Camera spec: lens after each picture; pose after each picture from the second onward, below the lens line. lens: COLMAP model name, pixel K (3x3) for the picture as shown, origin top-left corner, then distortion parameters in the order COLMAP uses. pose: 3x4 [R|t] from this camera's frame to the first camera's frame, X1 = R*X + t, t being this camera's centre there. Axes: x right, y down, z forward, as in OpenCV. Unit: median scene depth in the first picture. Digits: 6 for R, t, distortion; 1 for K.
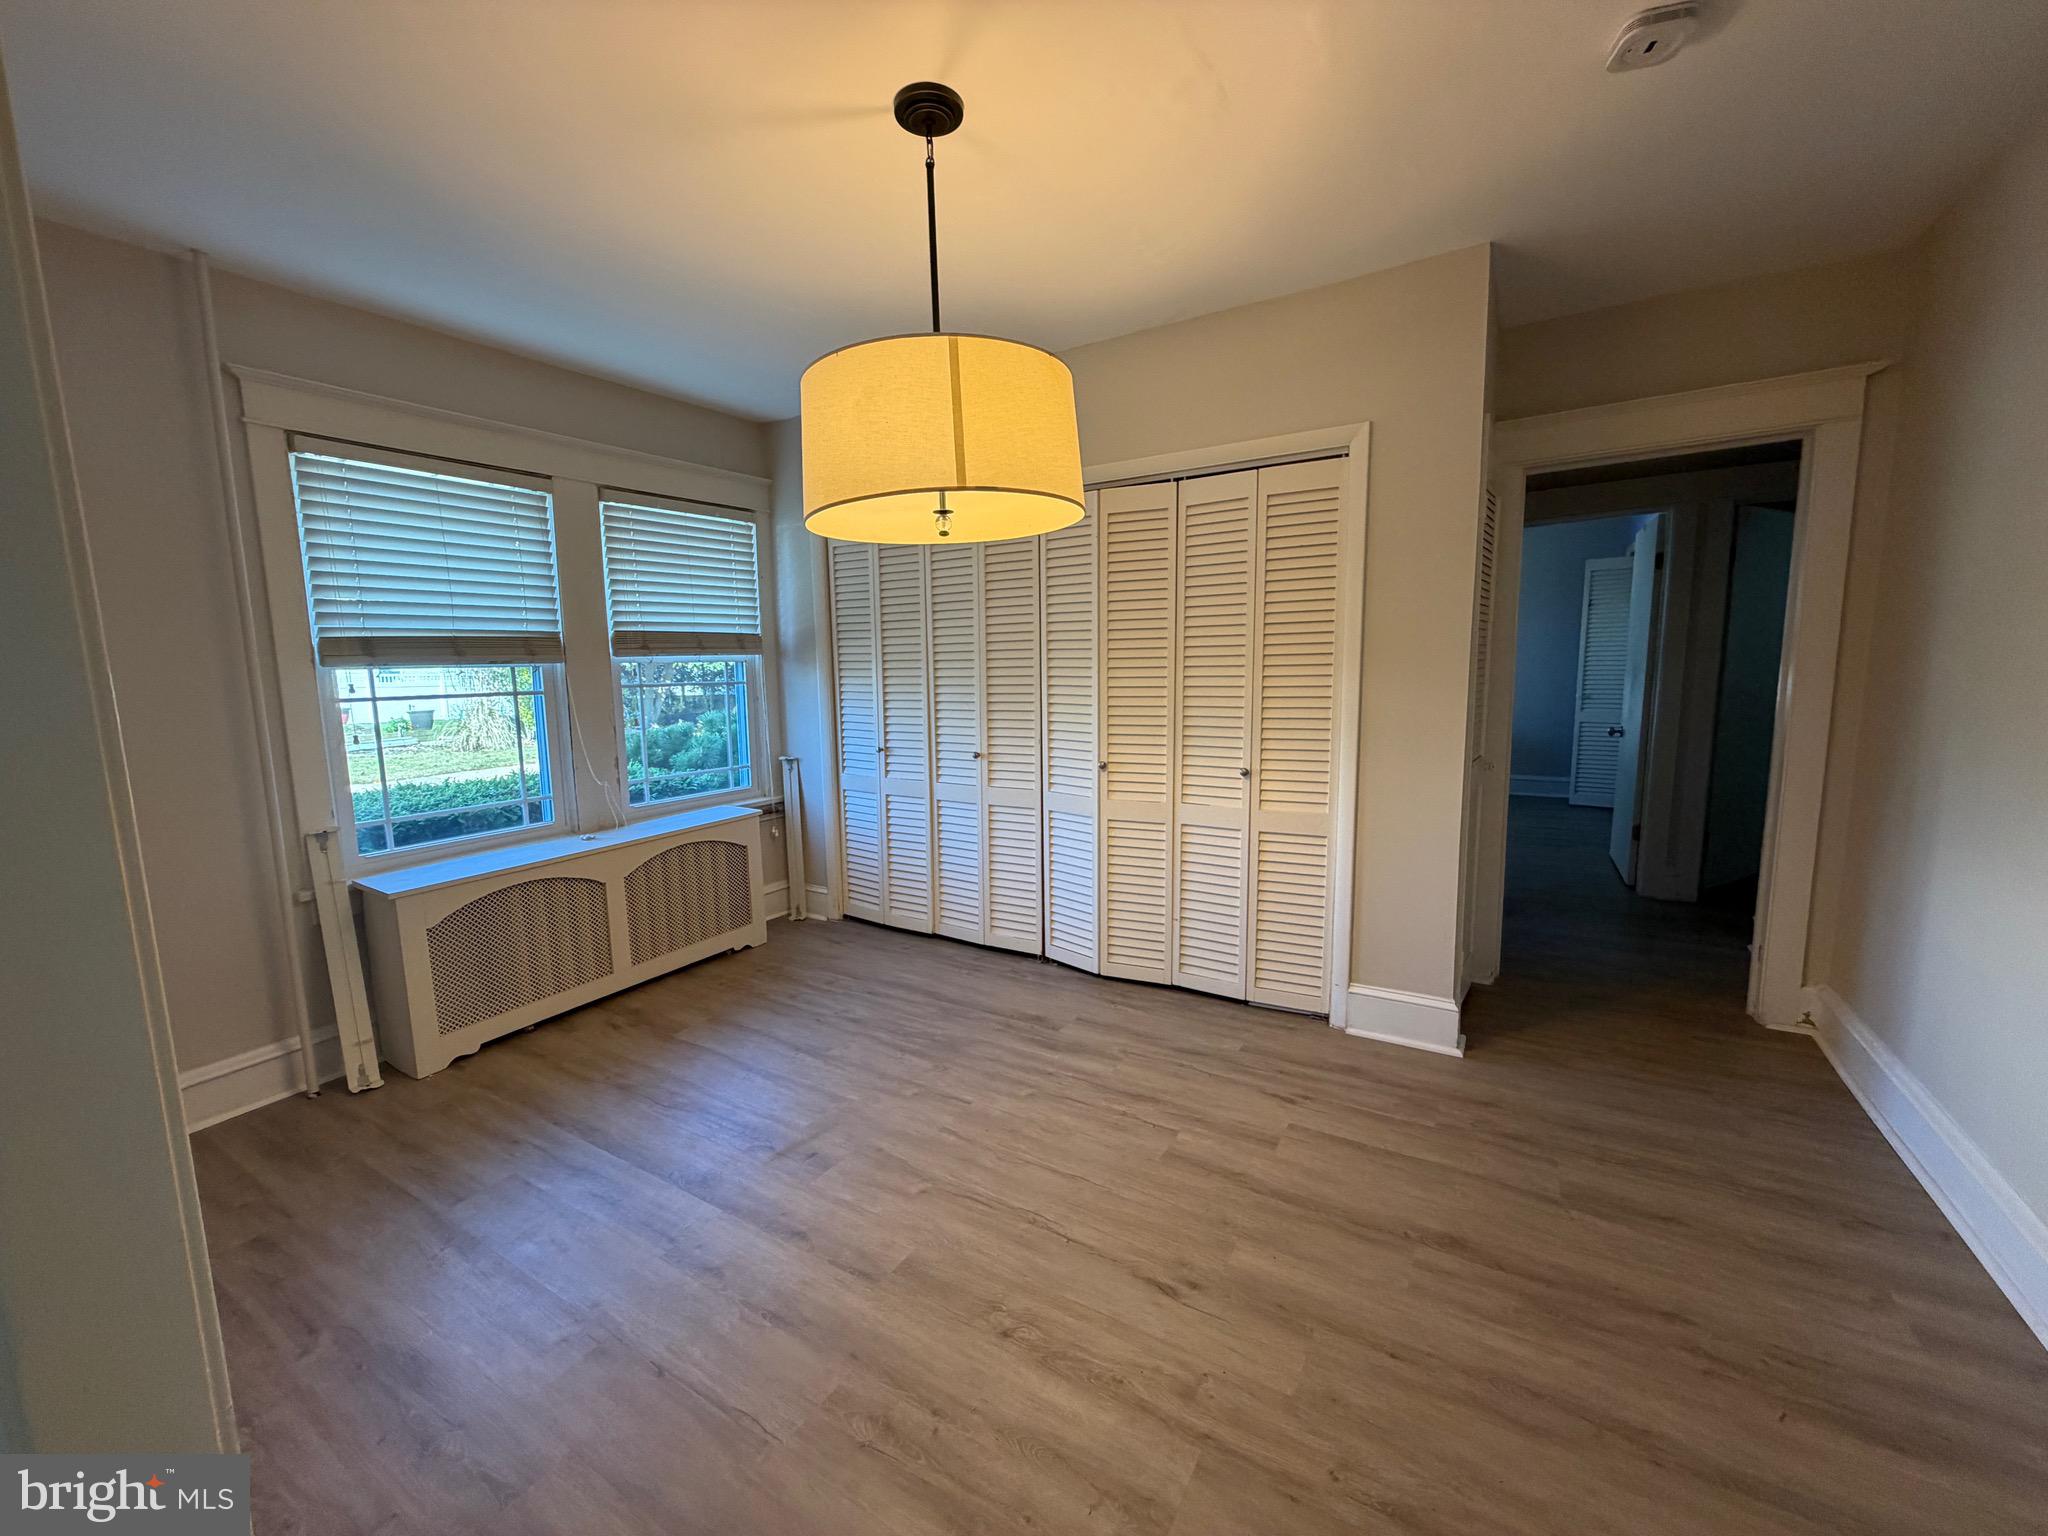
lens RADIAL K [[821.1, 0, 1024.0], [0, 821.1, 768.0], [0, 0, 1]] dist [0.000831, 0.000376]
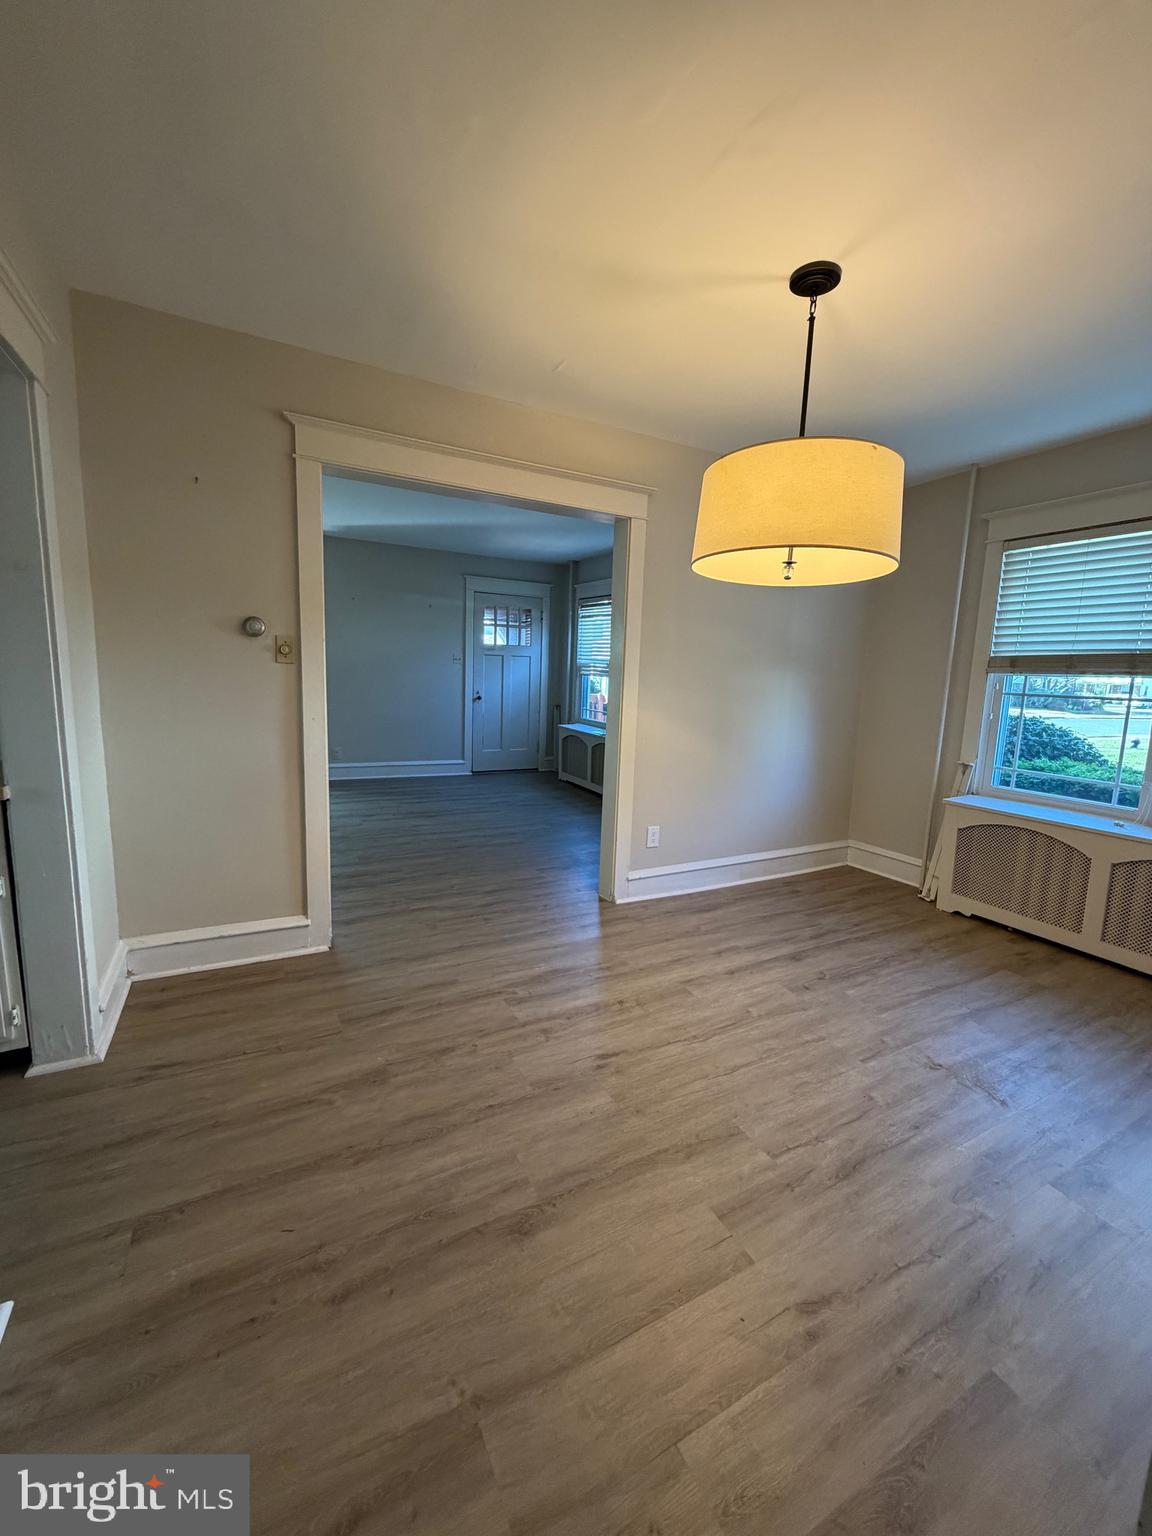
lens RADIAL K [[656.2, 0, 576.0], [0, 656.2, 768.0], [0, 0, 1]] dist [-0.000448, -0.000156]
pose [[-0.531041, 0.126902, -0.837789, 0.983942], [-0.131523, 0.964394, 0.229447, -0.158492], [0.837076, 0.232035, -0.495442, 1.187910]]
